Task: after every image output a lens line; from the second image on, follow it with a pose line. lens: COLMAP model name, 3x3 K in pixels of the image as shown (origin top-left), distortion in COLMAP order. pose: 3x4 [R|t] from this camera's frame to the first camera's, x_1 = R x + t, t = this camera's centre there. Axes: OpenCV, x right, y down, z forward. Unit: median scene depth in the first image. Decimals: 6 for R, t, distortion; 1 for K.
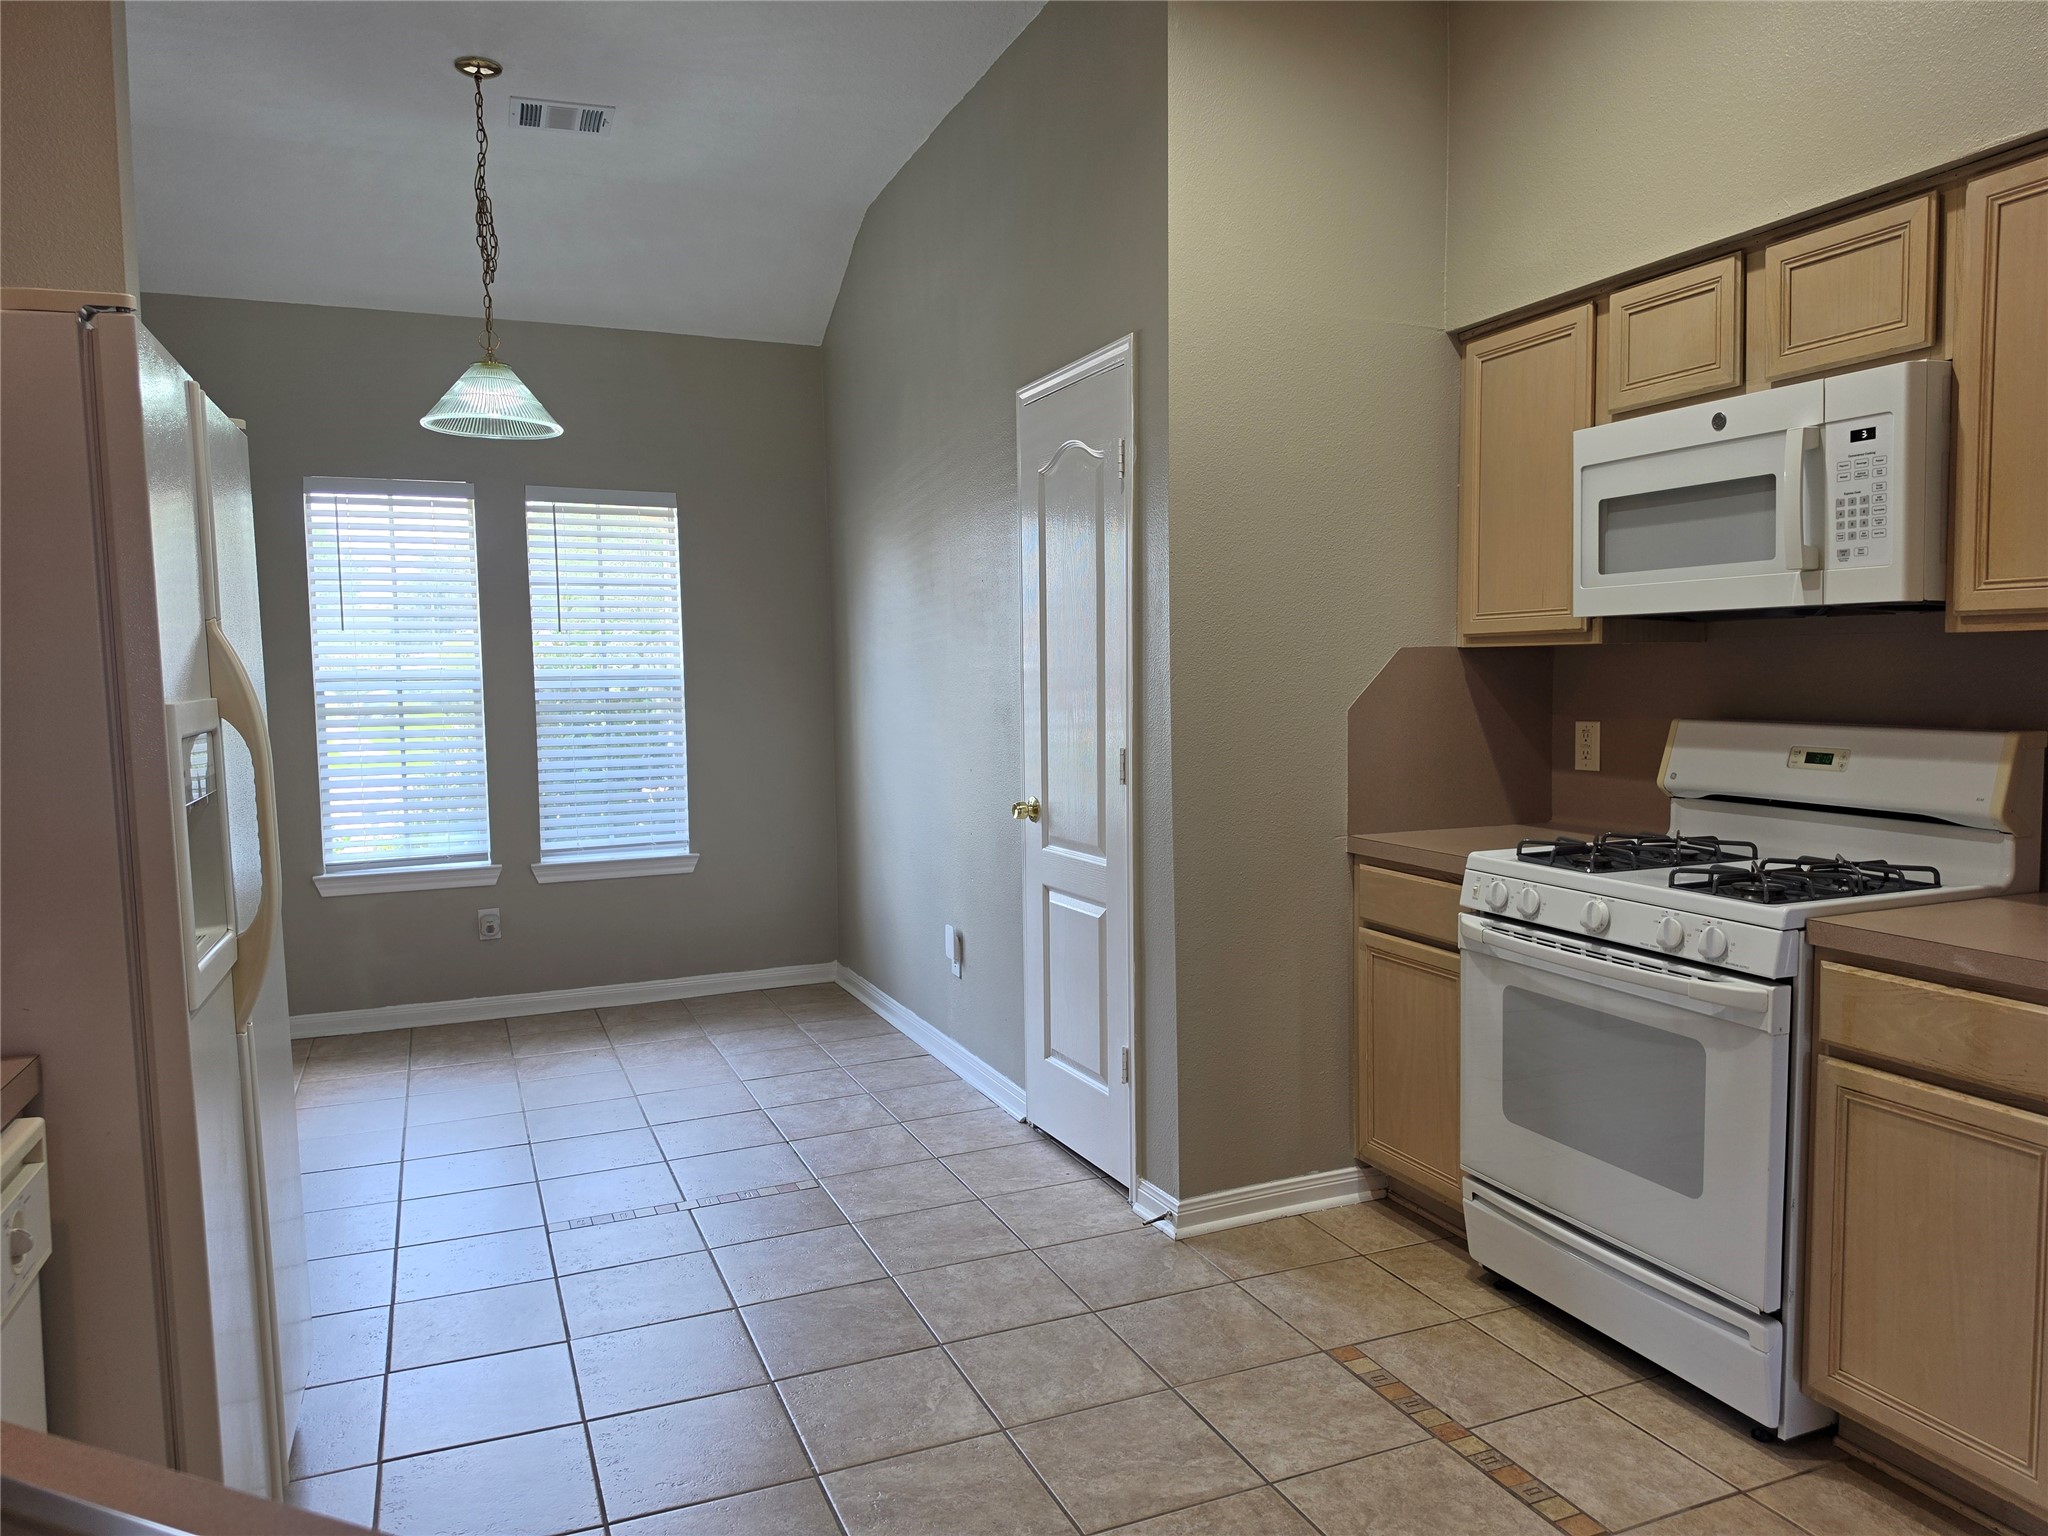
lens RADIAL K [[1386.2, 0, 1022.2], [0, 1386.2, 777.8], [0, 0, 1]] dist [0.035115, -0.046503]
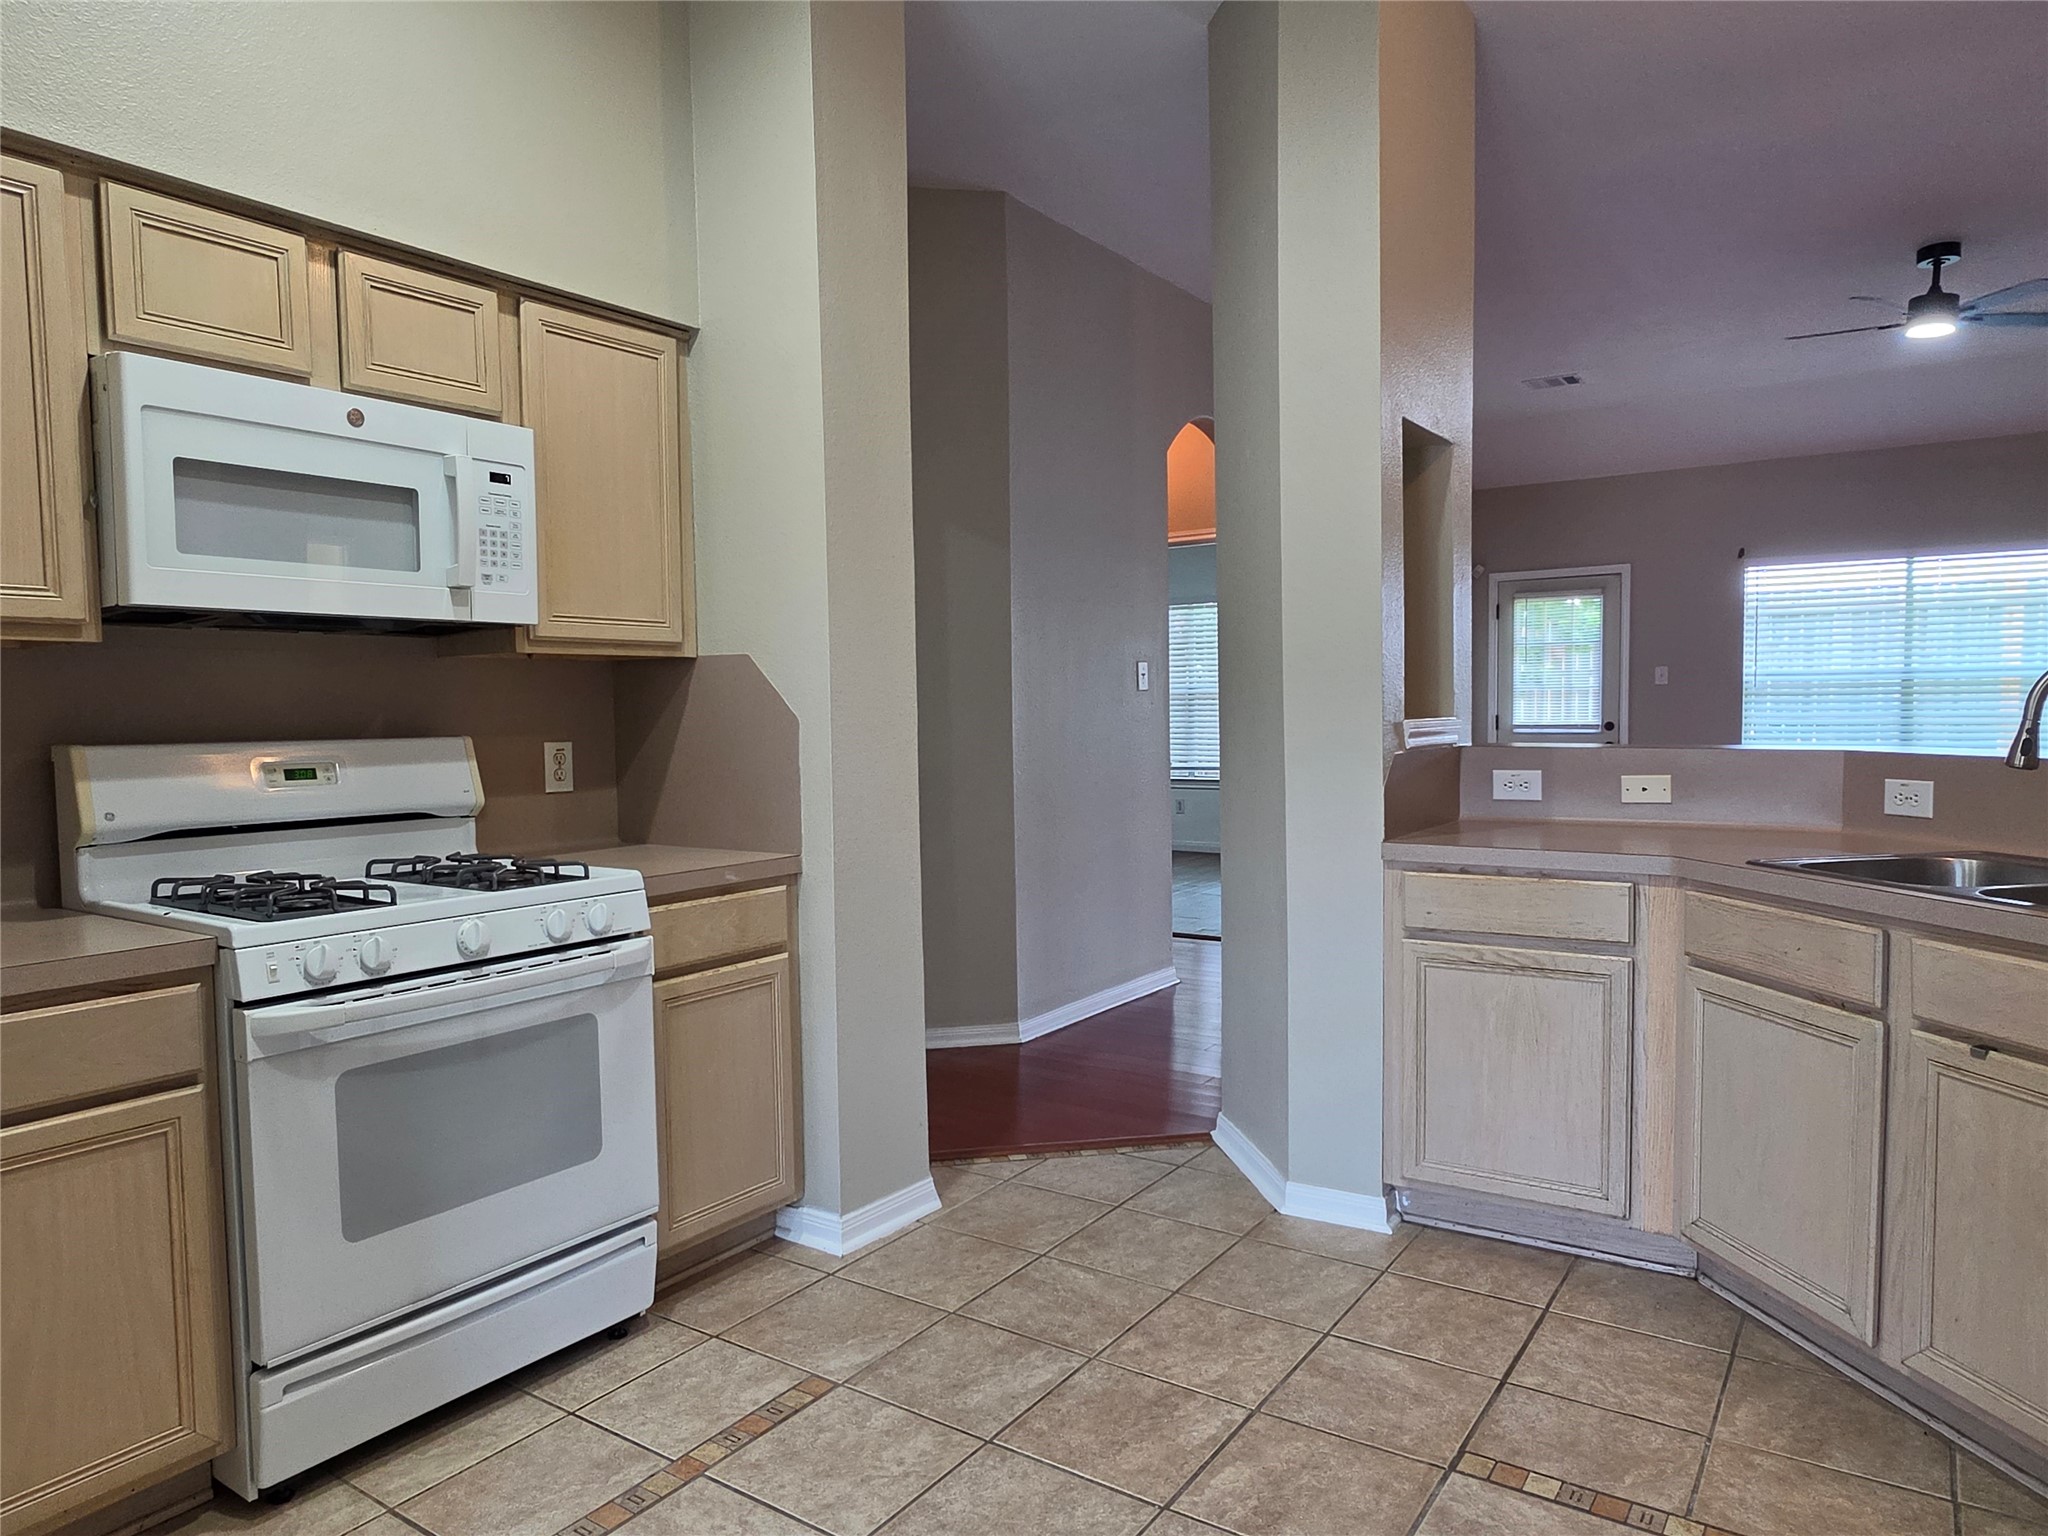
lens RADIAL K [[1290.7, 0, 1041.5], [0, 1290.7, 779.0], [0, 0, 1]] dist [-0.000574, -0.001889]
pose [[-0.539182, -0.025188, 0.841812, -0.440567], [0.089953, 0.992112, 0.087300, -0.039650], [-0.837371, 0.122794, -0.532664, 0.971310]]
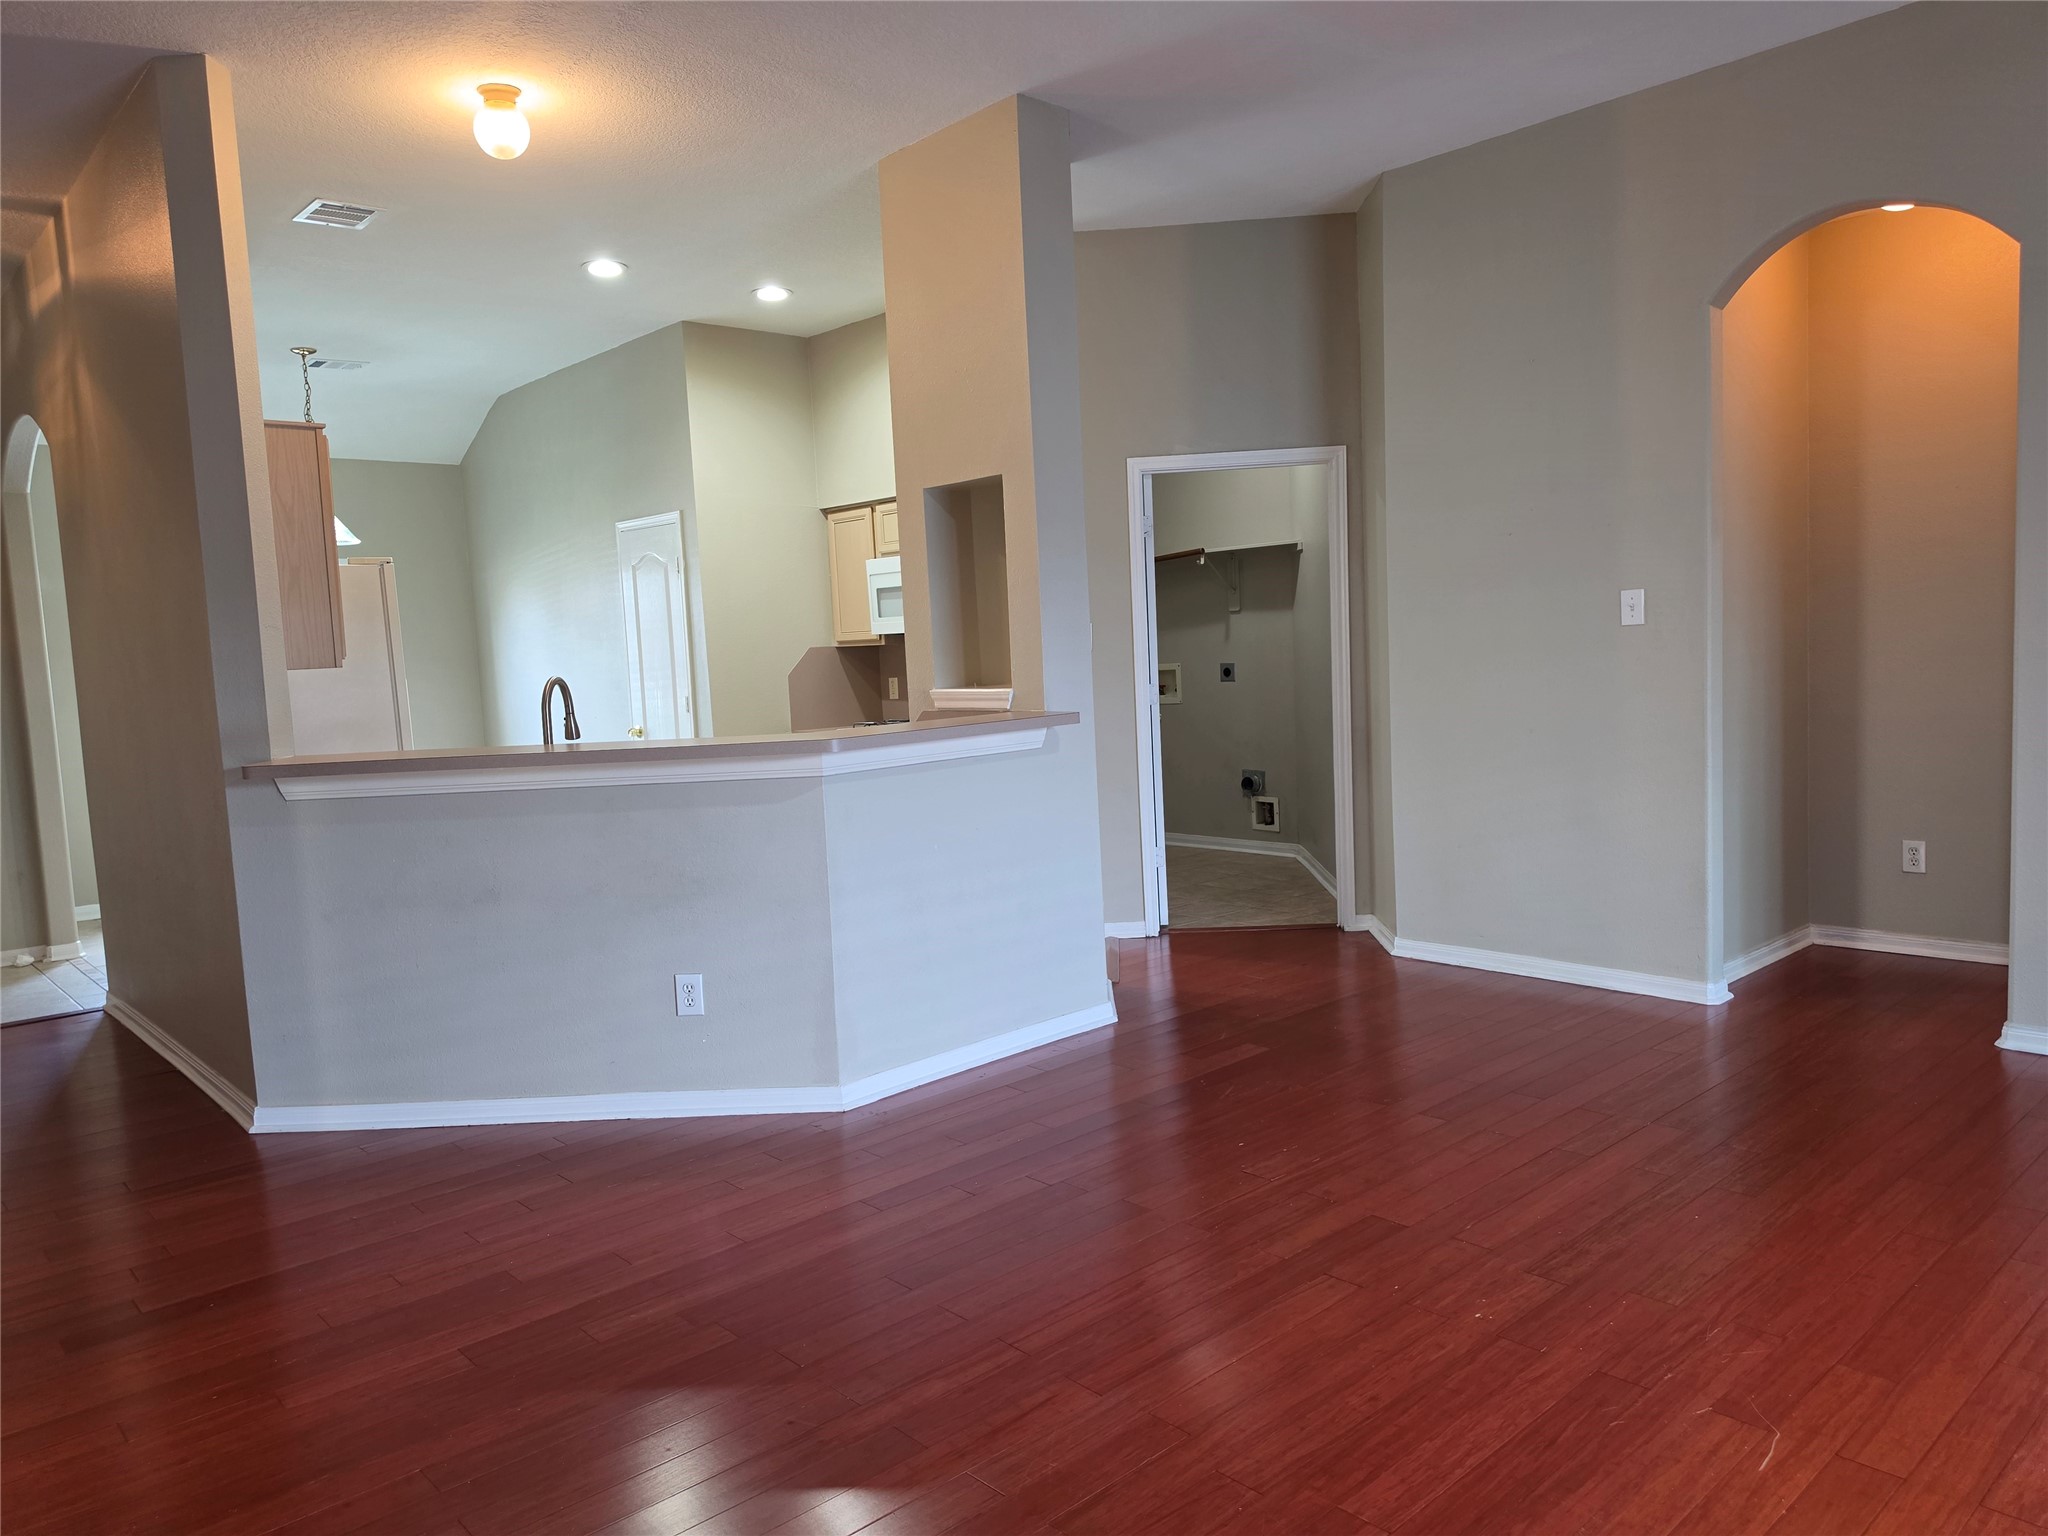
lens RADIAL K [[1386.2, 0, 1021.1], [0, 1386.2, 758.2], [0, 0, 1]] dist [0.035115, -0.046503]
pose [[0.950797, -0.069172, 0.301993, -0.105688], [0.058468, 0.997303, 0.044353, 0.006680], [-0.304246, -0.024514, 0.952278, -1.394406]]
